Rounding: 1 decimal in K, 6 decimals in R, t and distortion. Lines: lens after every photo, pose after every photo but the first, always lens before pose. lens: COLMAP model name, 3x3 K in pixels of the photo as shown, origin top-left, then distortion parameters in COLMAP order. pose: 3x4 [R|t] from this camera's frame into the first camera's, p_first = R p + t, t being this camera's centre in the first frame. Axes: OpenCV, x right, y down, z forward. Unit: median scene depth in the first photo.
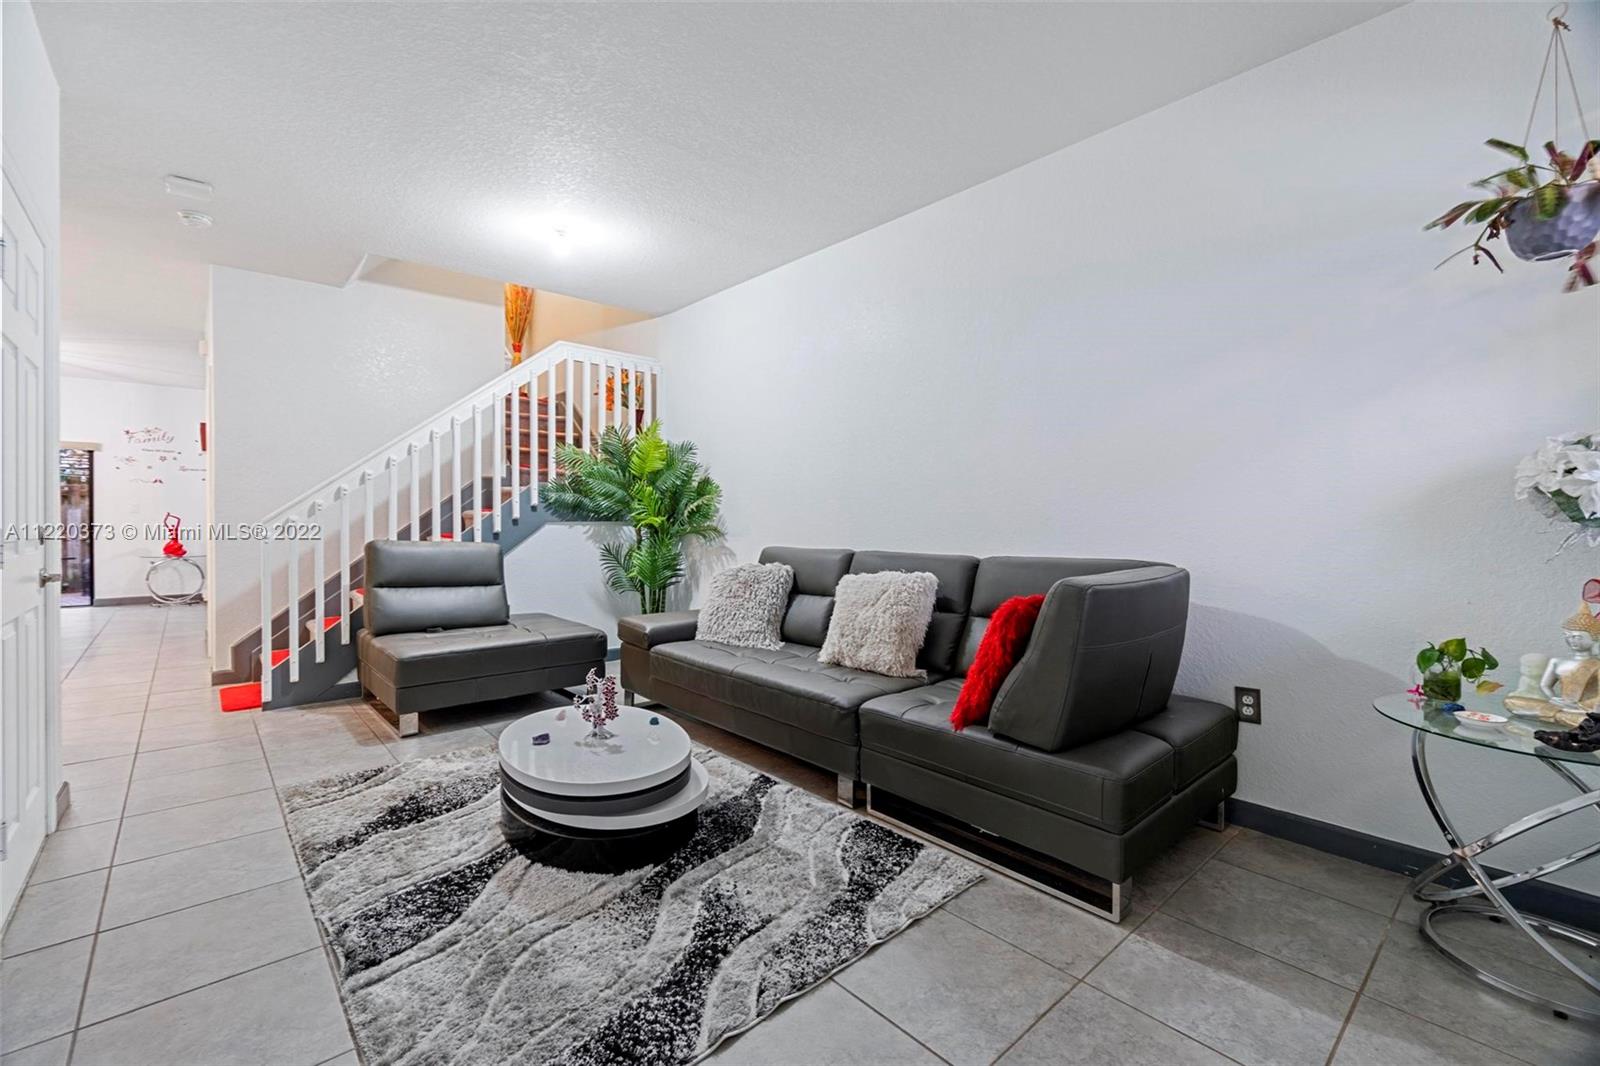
lens RADIAL K [[697.7, 0, 800.0], [0, 697.7, 533.0], [0, 0, 1]] dist [-0.000554, -0.000332]
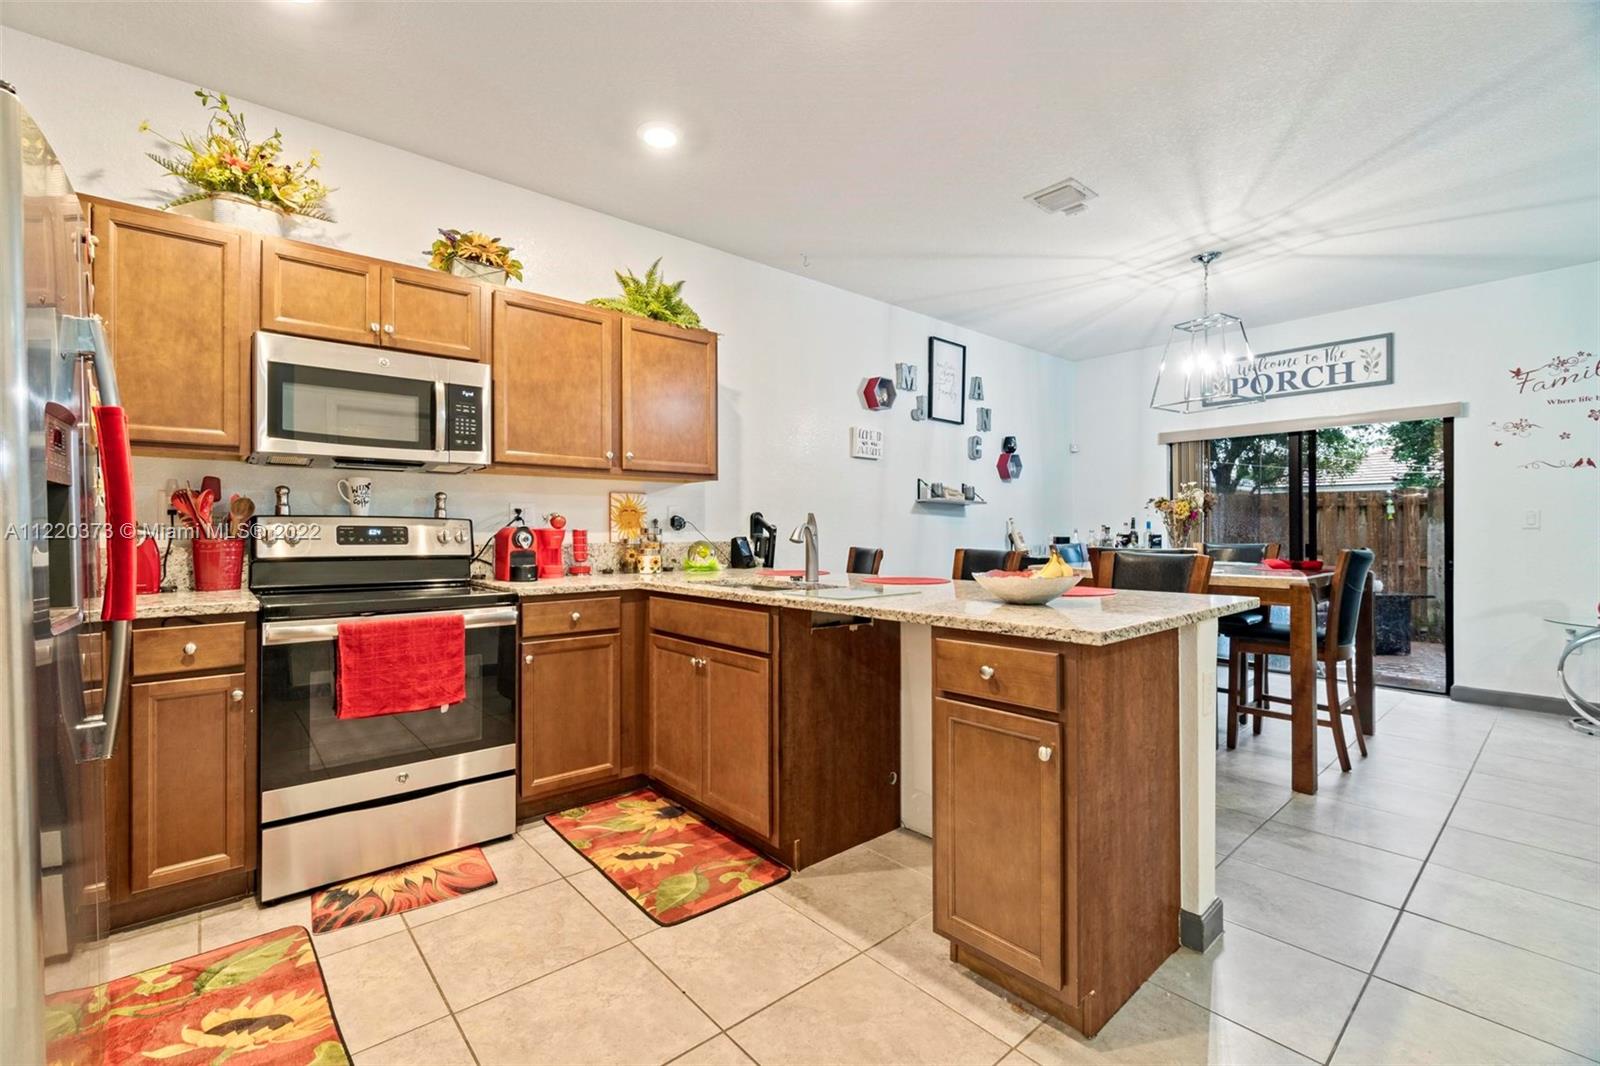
lens RADIAL K [[677.9, 0, 783.1], [0, 677.9, 529.6], [0, 0, 1]] dist [-0.003821, -0.000195]
pose [[-0.022598, -0.008557, -0.999708, -0.451137], [-0.015620, 0.999844, -0.008205, -0.015772], [0.999623, 0.015430, -0.022728, 0.466416]]
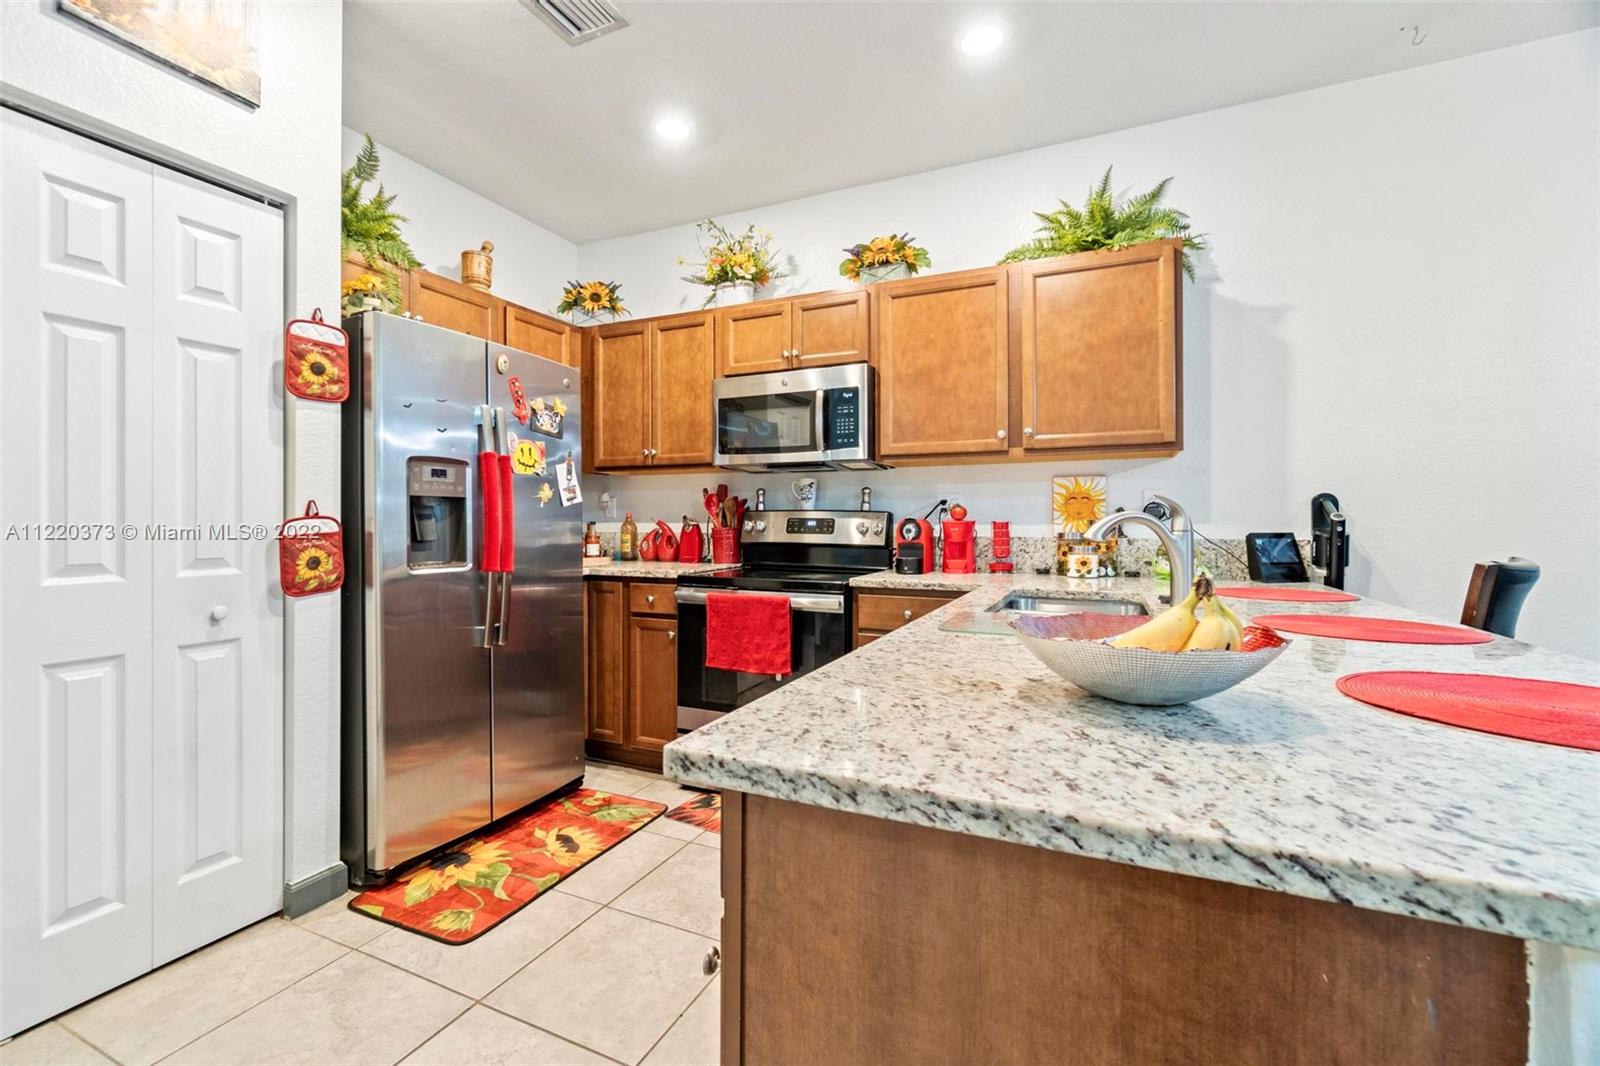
lens RADIAL K [[685.1, 0, 800.3], [0, 685.1, 524.6], [0, 0, 1]] dist [-0.003182, -0.000322]
pose [[-0.911829, -0.008005, -0.410492, -0.677208], [-0.015742, 0.999756, 0.015470, -0.021152], [0.410268, 0.020568, -0.911733, 0.691786]]
